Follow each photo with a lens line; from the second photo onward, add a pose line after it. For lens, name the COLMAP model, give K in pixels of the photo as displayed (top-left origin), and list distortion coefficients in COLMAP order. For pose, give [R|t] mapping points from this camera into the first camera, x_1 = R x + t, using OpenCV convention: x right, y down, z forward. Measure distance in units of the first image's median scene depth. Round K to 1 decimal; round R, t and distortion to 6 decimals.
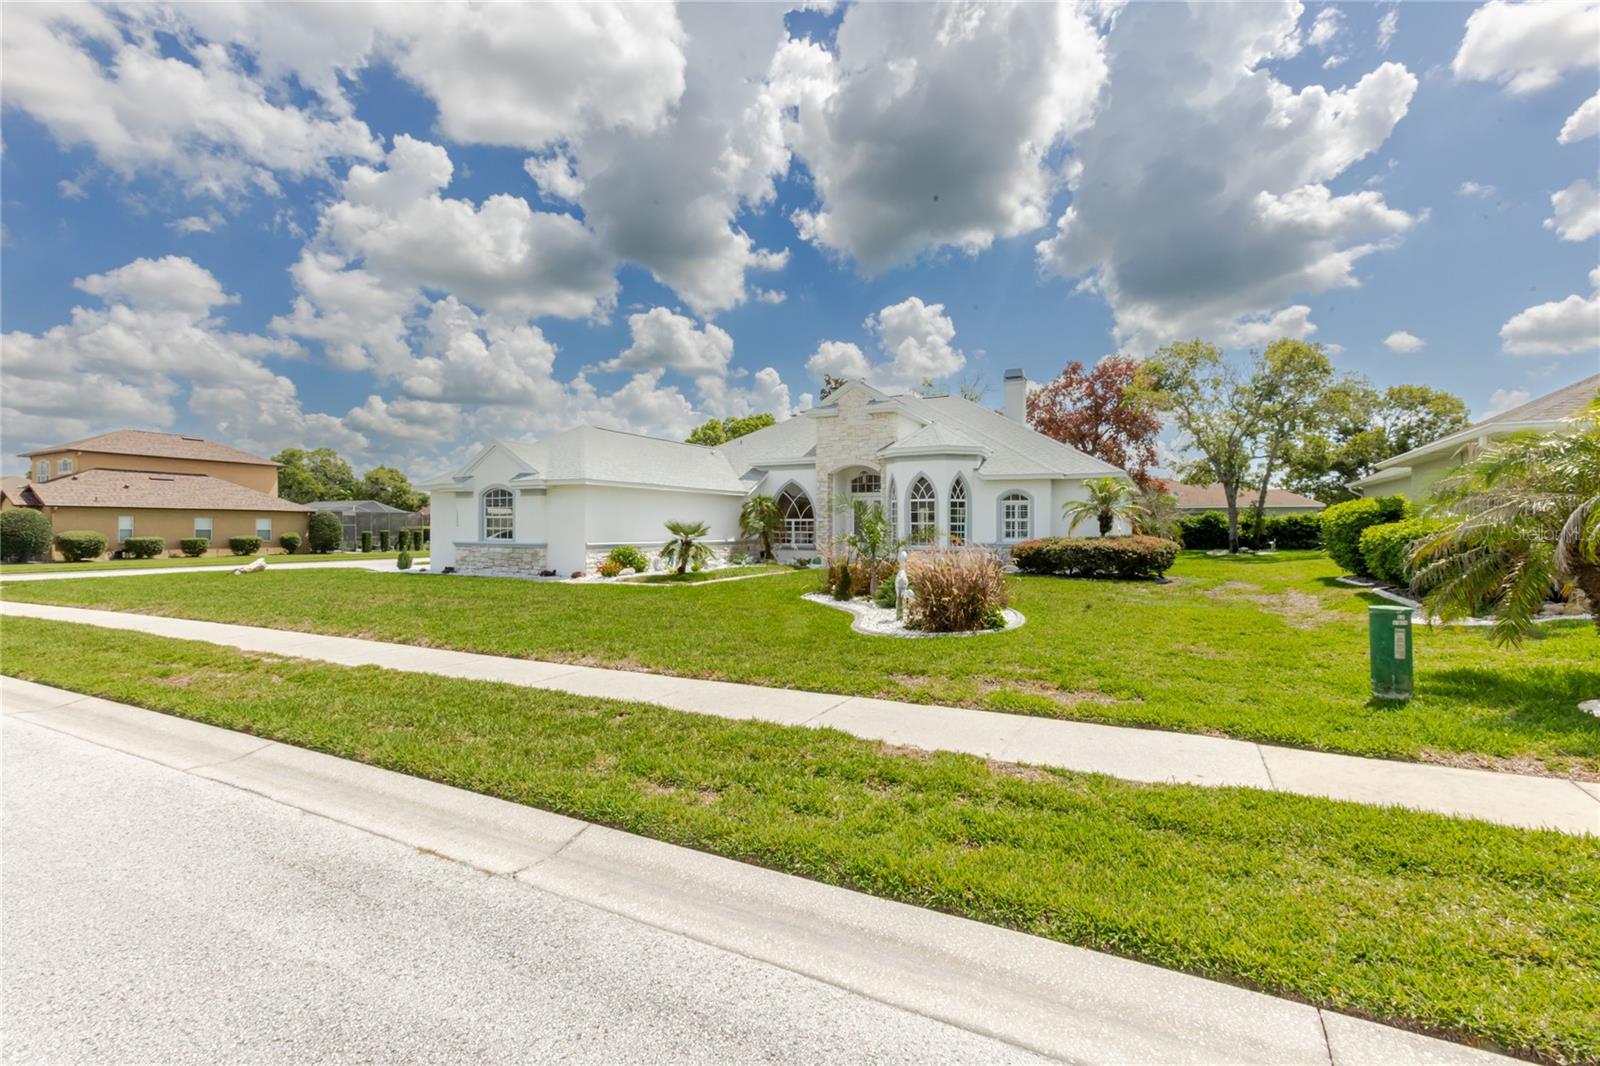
lens RADIAL K [[726.5, 0, 796.2], [0, 726.5, 513.5], [0, 0, 1]] dist [-0.000716, 0.000393]
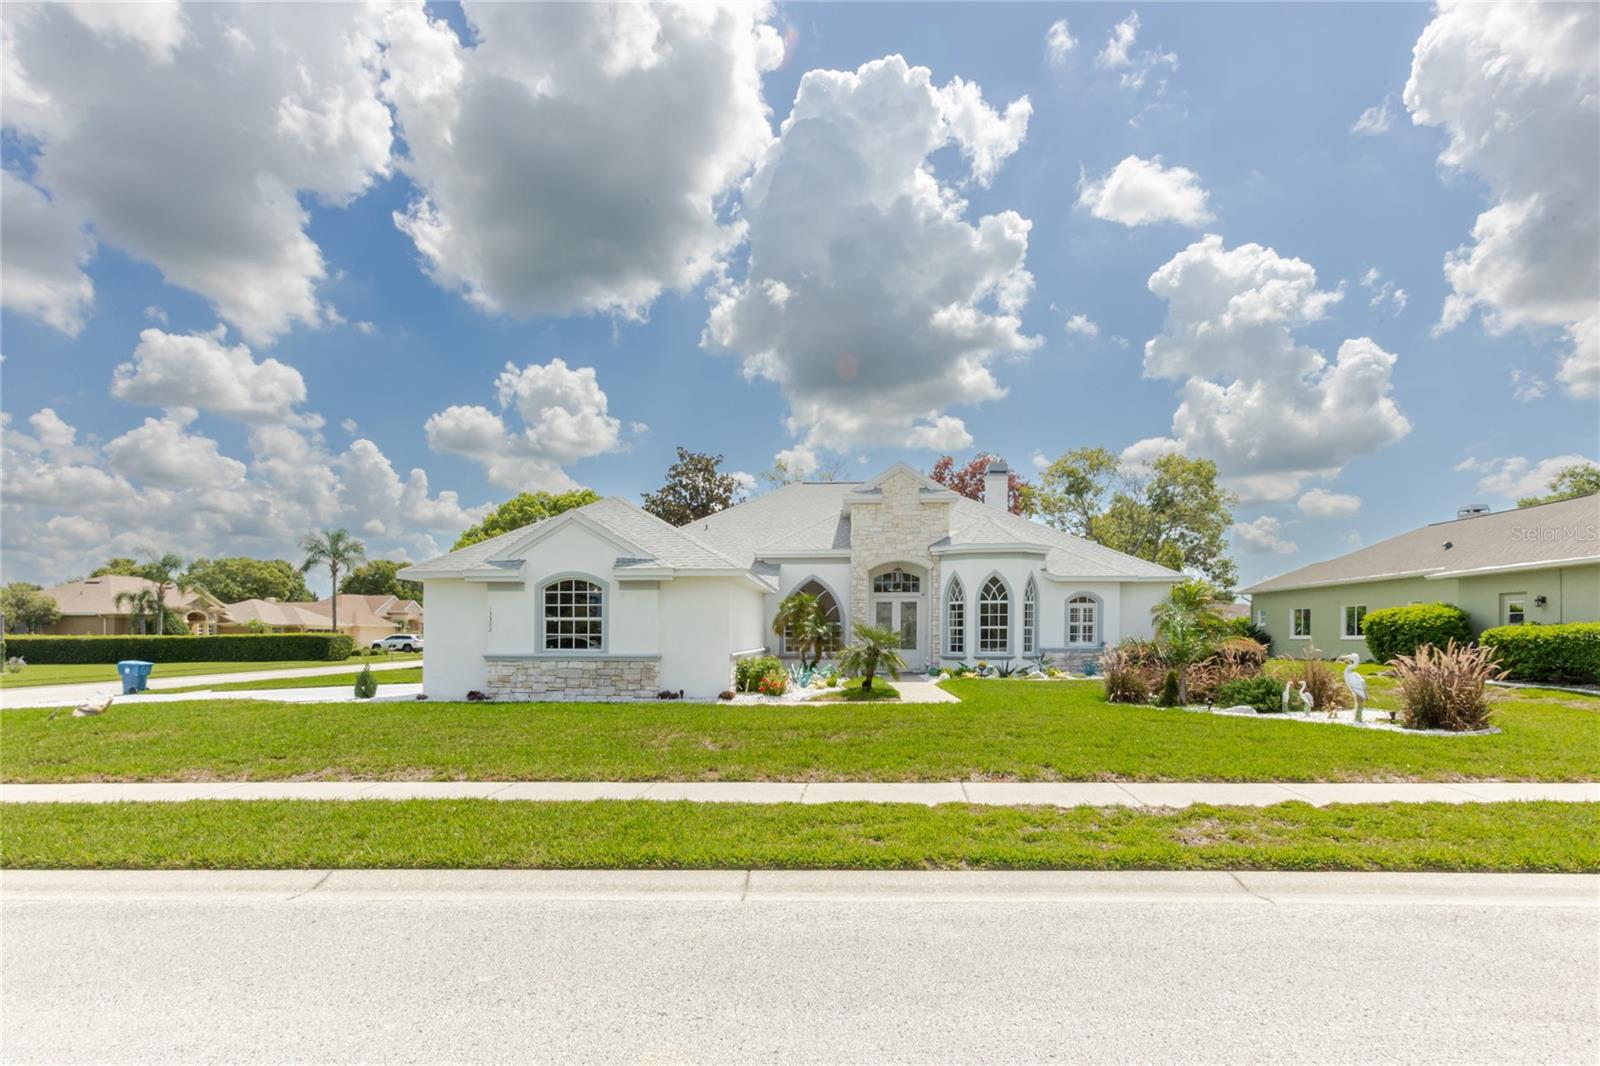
lens RADIAL K [[854.0, 0, 798.1], [0, 854.0, 635.7], [0, 0, 1]] dist [-0.010815, 0.000781]
pose [[0.905719, -0.005629, 0.423842, -0.248398], [-0.003714, 0.999768, 0.021215, 0.001186], [-0.423863, -0.020789, 0.905488, 0.063523]]
